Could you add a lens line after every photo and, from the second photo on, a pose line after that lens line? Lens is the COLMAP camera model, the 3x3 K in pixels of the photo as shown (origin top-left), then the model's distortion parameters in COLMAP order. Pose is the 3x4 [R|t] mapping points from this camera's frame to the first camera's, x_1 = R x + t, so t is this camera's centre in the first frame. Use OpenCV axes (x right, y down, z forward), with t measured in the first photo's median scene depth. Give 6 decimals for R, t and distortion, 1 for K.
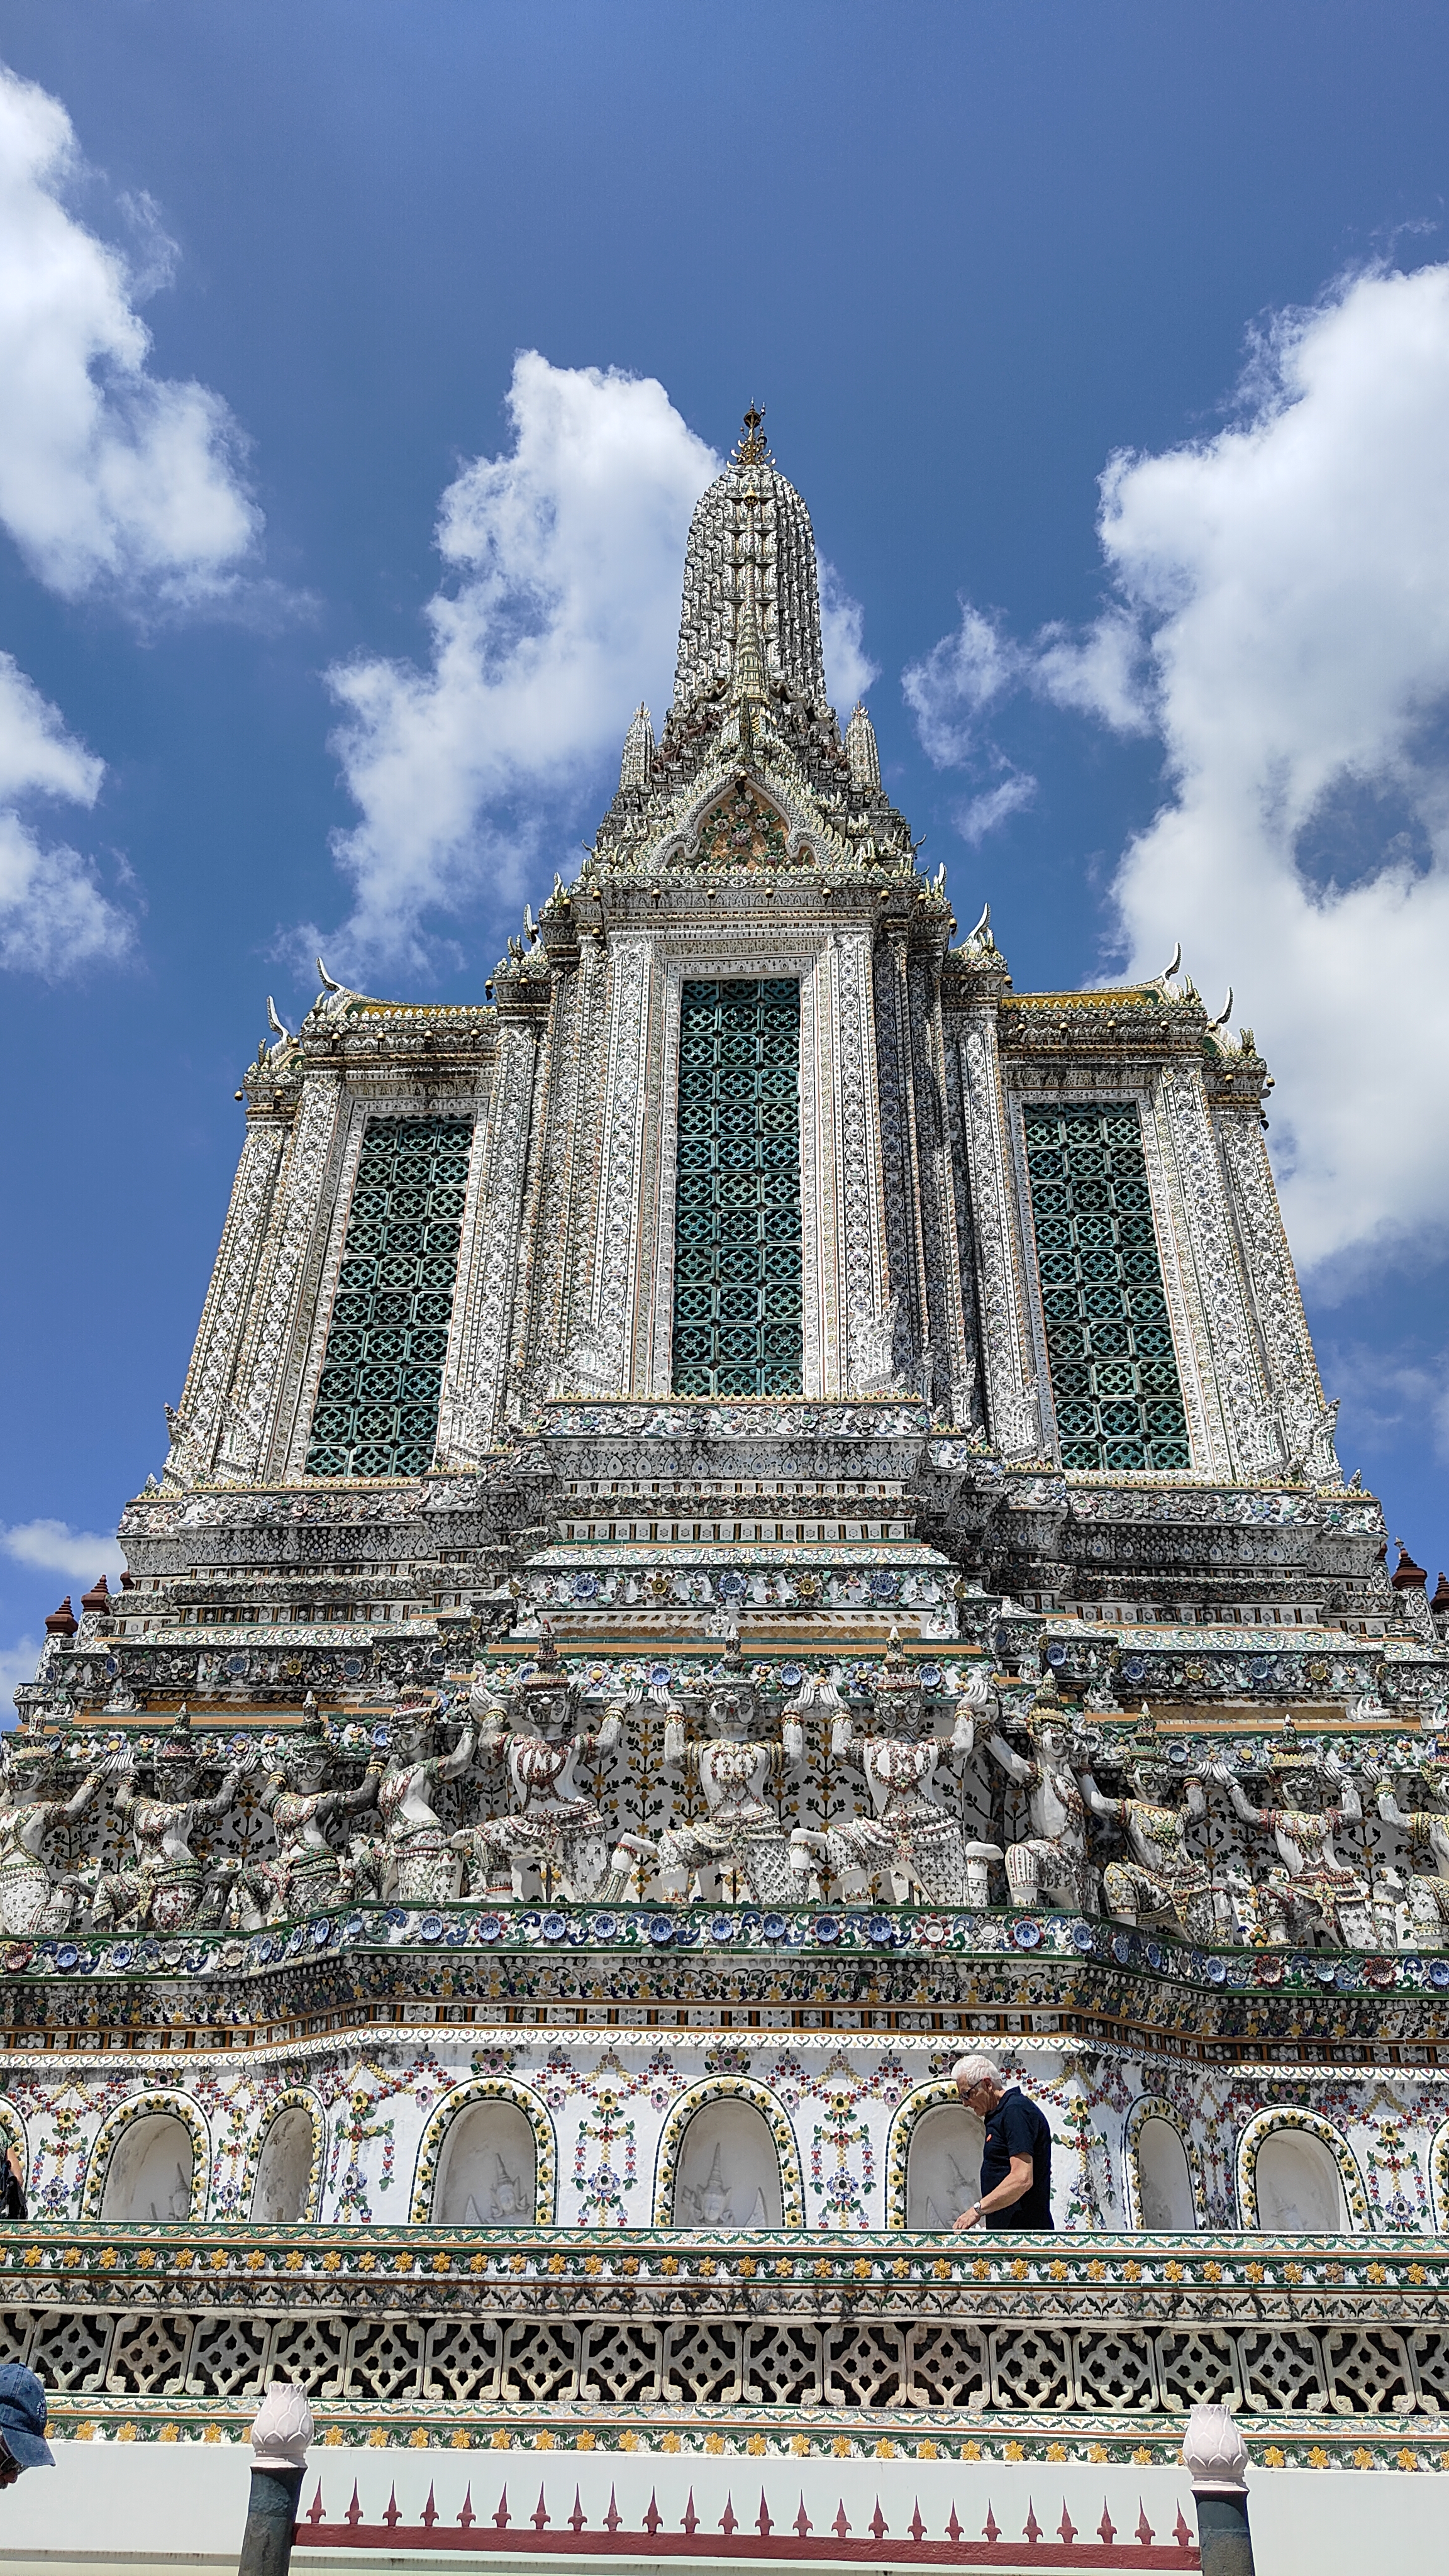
lens RADIAL K [[1957.9, 0, 724.5], [0, 1957.9, 1288.0], [0, 0, 1]] dist [0.001812, 0.002913]
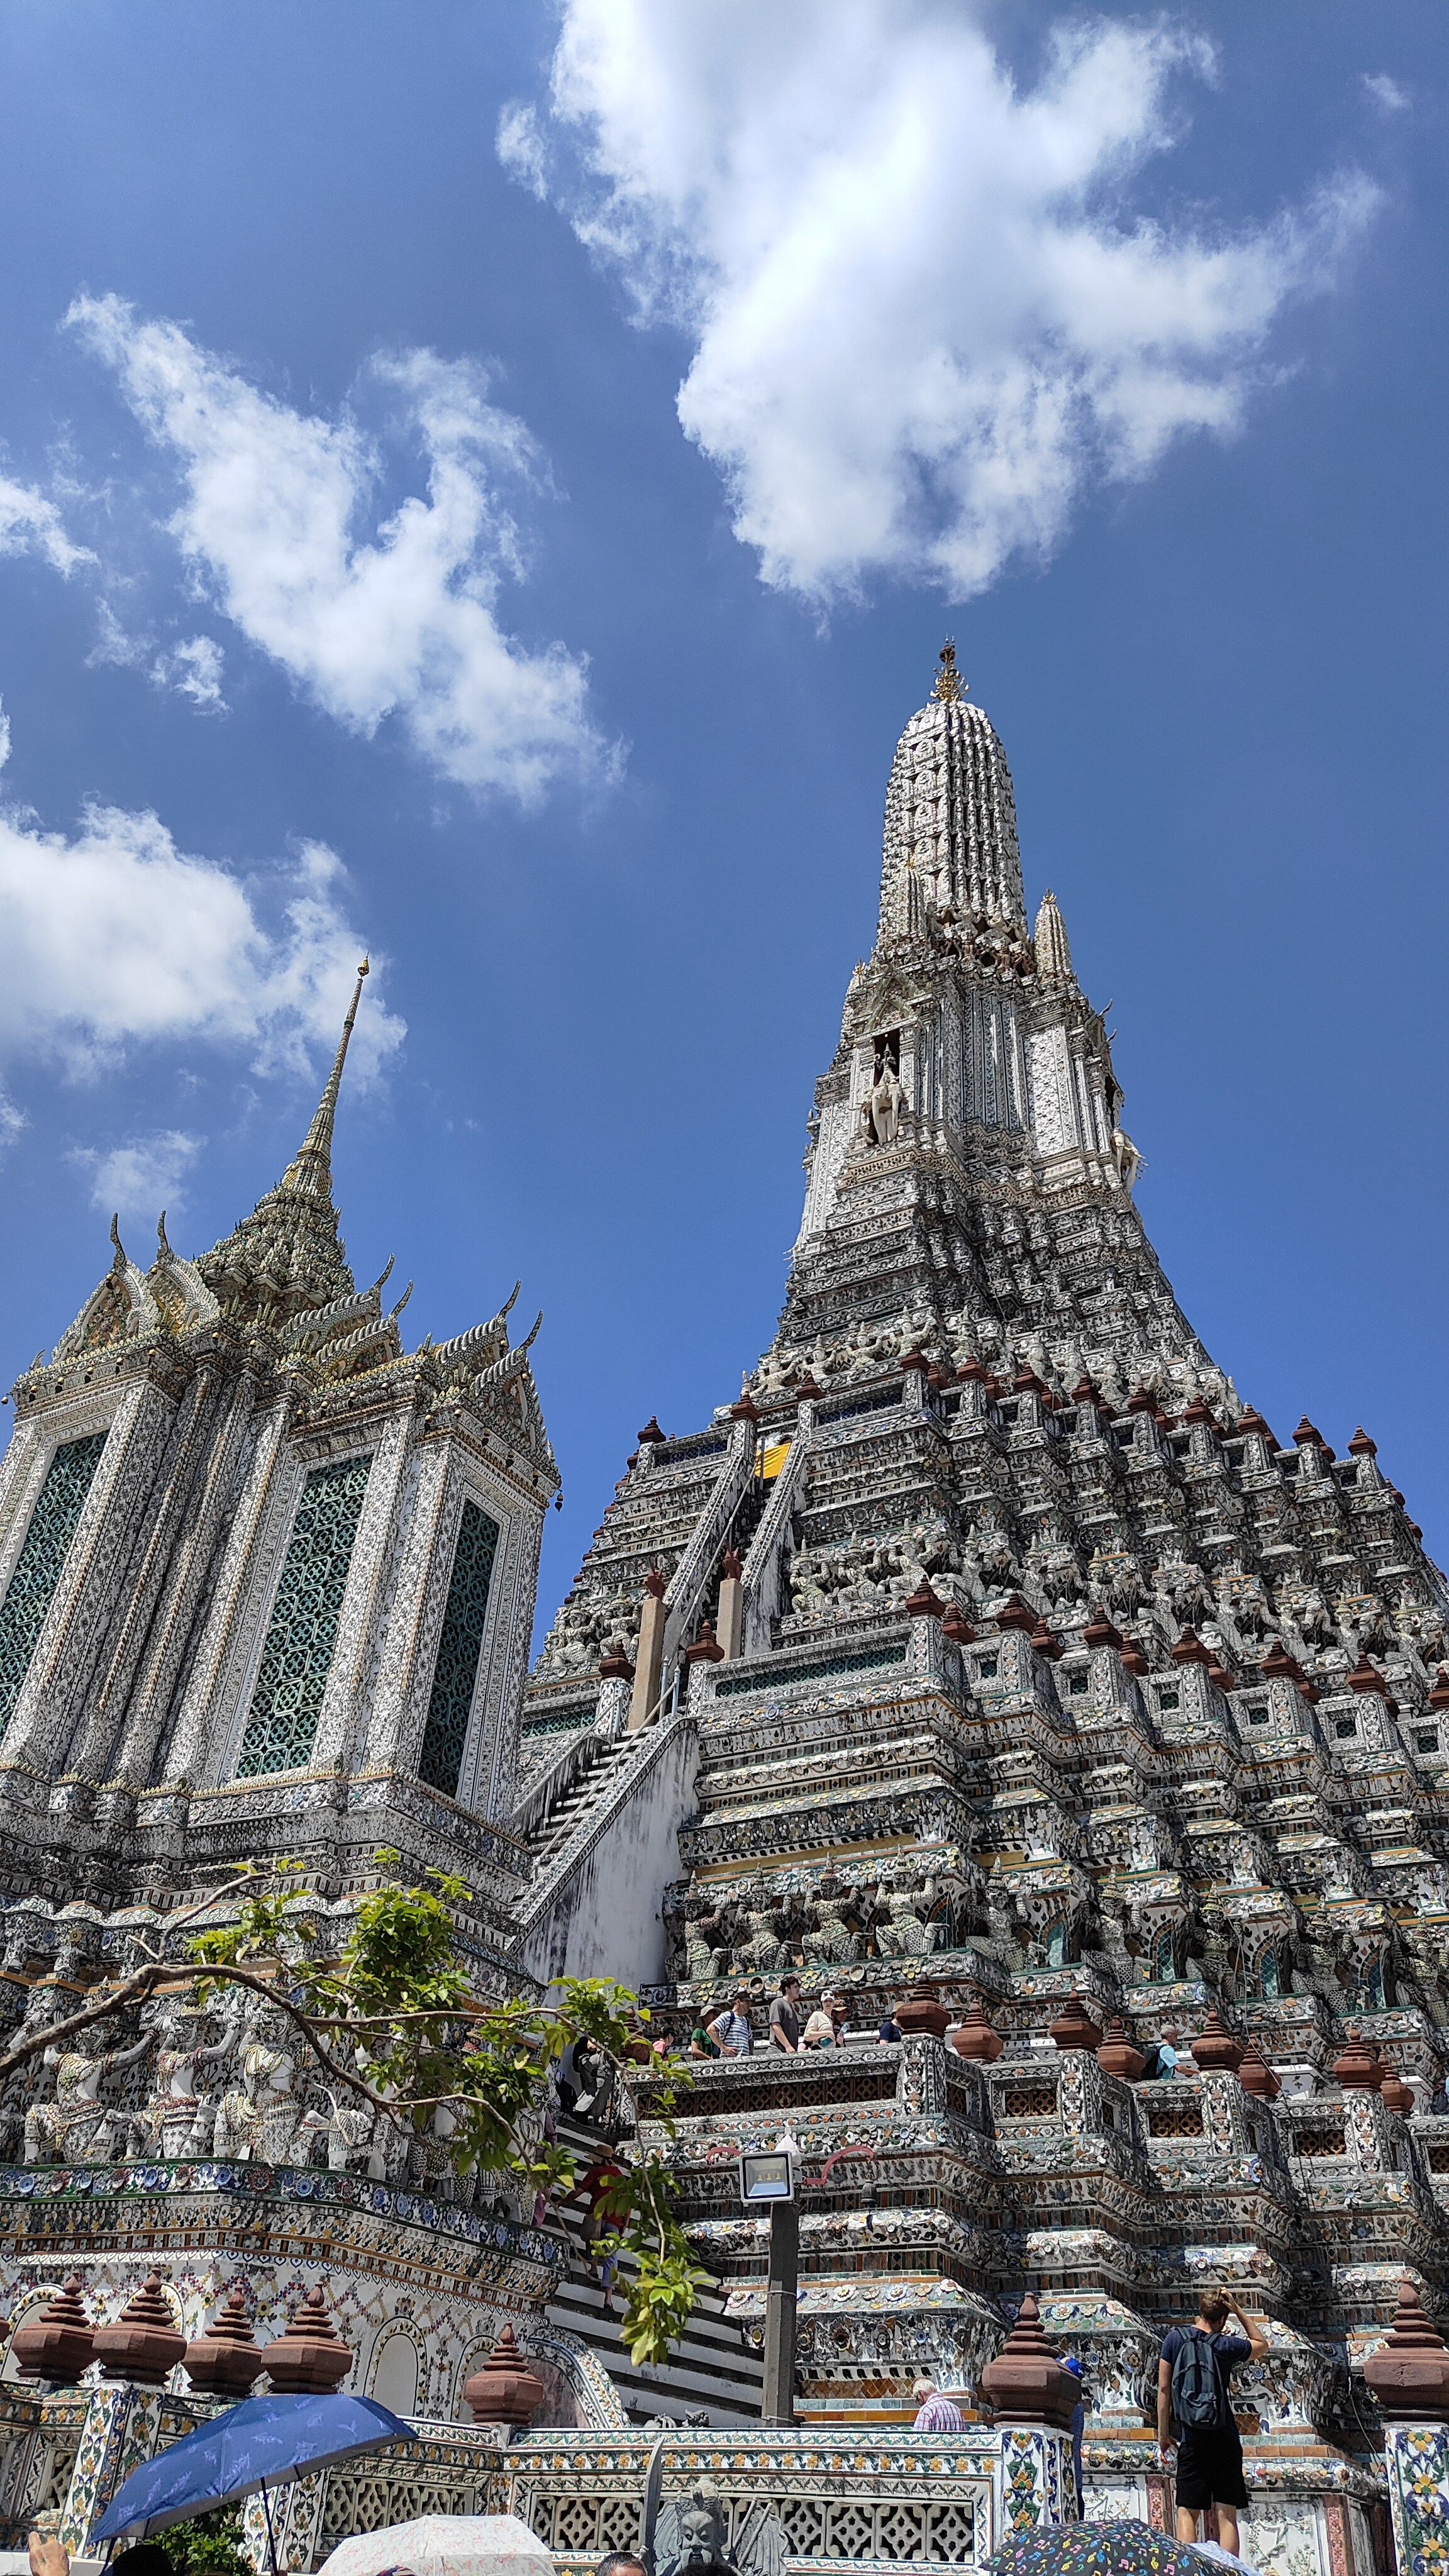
lens RADIAL K [[1957.9, 0, 724.5], [0, 1957.9, 1288.0], [0, 0, 1]] dist [0.001812, 0.002913]
pose [[0.866803, -0.247033, -0.433159, 1.090123], [0.212395, 0.968830, -0.127502, 0.011387], [0.451155, 0.018518, 0.892254, -0.020818]]
